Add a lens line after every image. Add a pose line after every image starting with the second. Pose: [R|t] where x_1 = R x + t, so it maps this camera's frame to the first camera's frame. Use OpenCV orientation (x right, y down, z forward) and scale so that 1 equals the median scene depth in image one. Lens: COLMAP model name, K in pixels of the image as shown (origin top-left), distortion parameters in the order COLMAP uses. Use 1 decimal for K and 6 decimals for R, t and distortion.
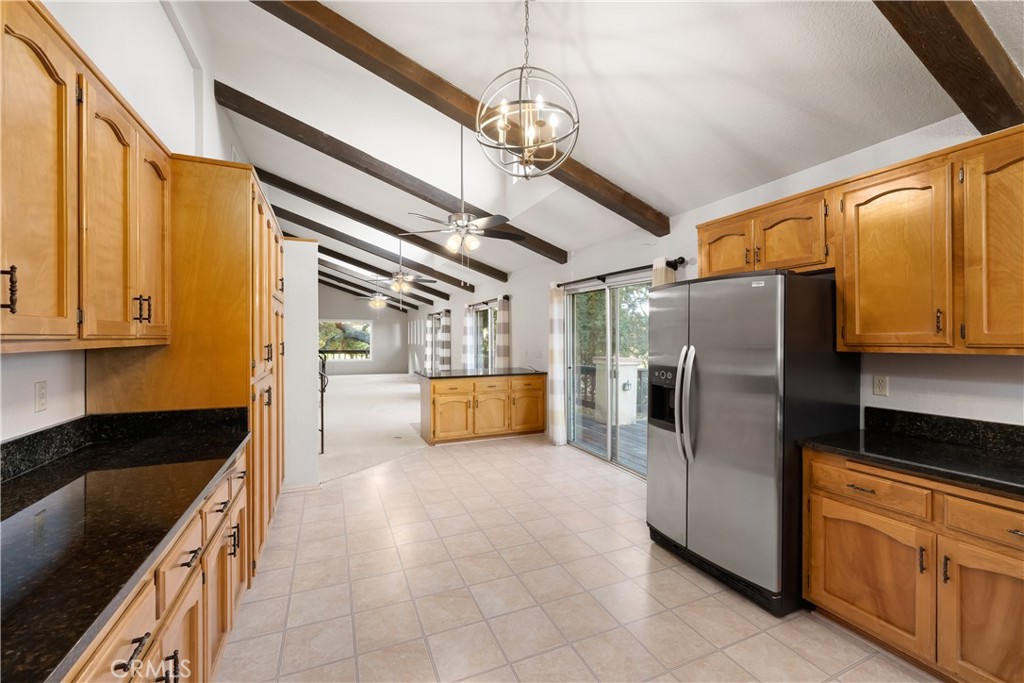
lens RADIAL K [[413.9, 0, 508.9], [0, 413.9, 336.7], [0, 0, 1]] dist [-0.001701, -0.000089]
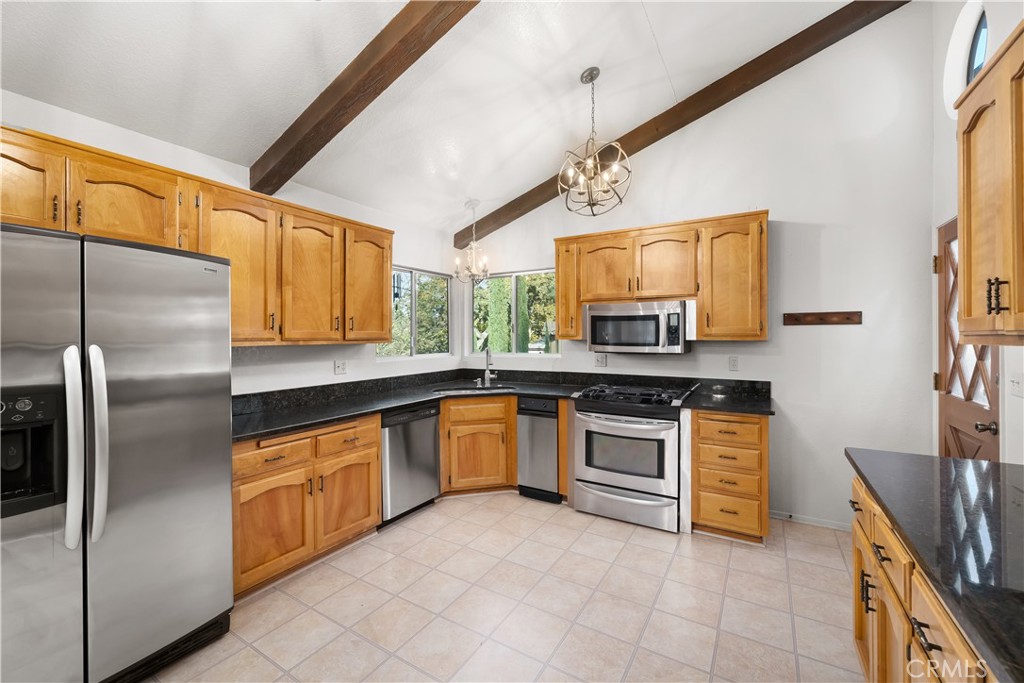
lens RADIAL K [[413.9, 0, 508.9], [0, 413.9, 336.7], [0, 0, 1]] dist [-0.001701, -0.000089]
pose [[-0.569031, 0.000990, 0.822316, -0.499584], [-0.001635, 0.999996, -0.002335, 0.012488], [-0.822315, -0.002673, -0.569027, 1.061634]]
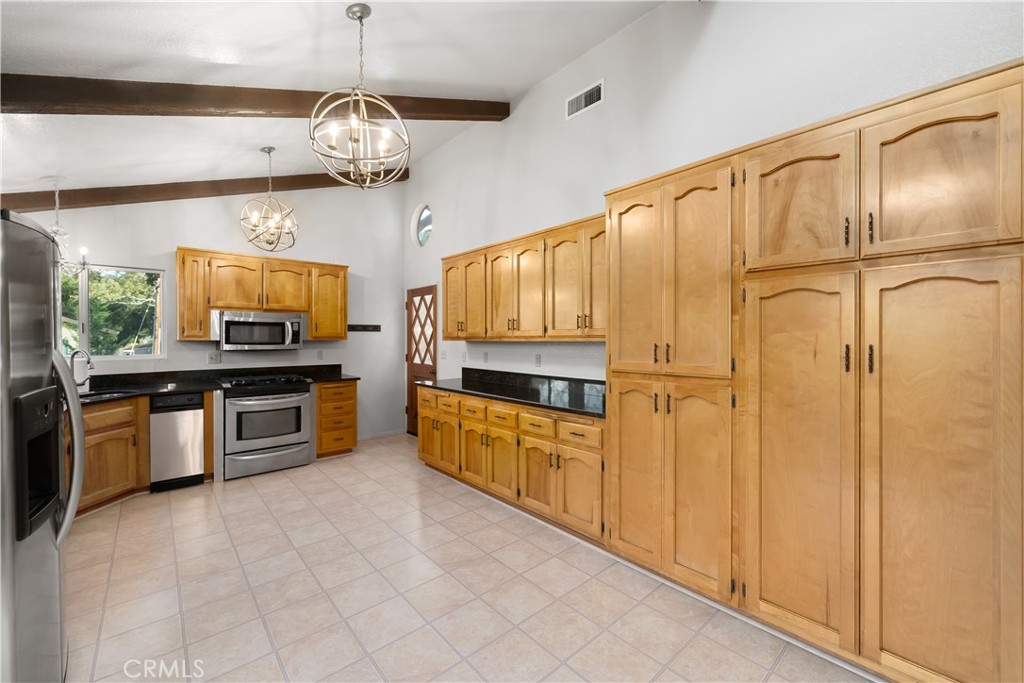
lens RADIAL K [[411.0, 0, 510.9], [0, 411.0, 337.7], [0, 0, 1]] dist [-0.001370, -0.000357]
pose [[-0.952050, 0.000363, -0.305944, -0.004776], [0.000716, 0.999999, -0.001039, 0.010563], [0.305943, -0.001209, -0.952049, 2.223218]]
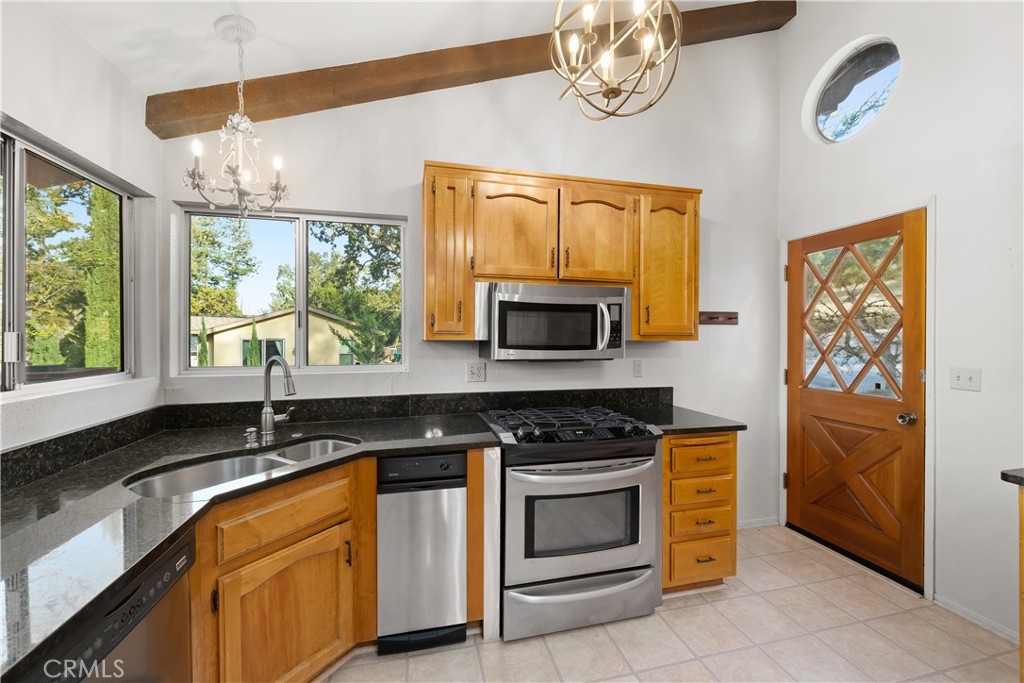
lens RADIAL K [[413.9, 0, 508.9], [0, 413.9, 336.7], [0, 0, 1]] dist [-0.001701, -0.000089]
pose [[-0.985496, -0.002202, 0.169684, 0.536777], [-0.003112, 0.999982, -0.005096, 0.016465], [-0.169669, -0.005550, -0.985485, 0.825062]]
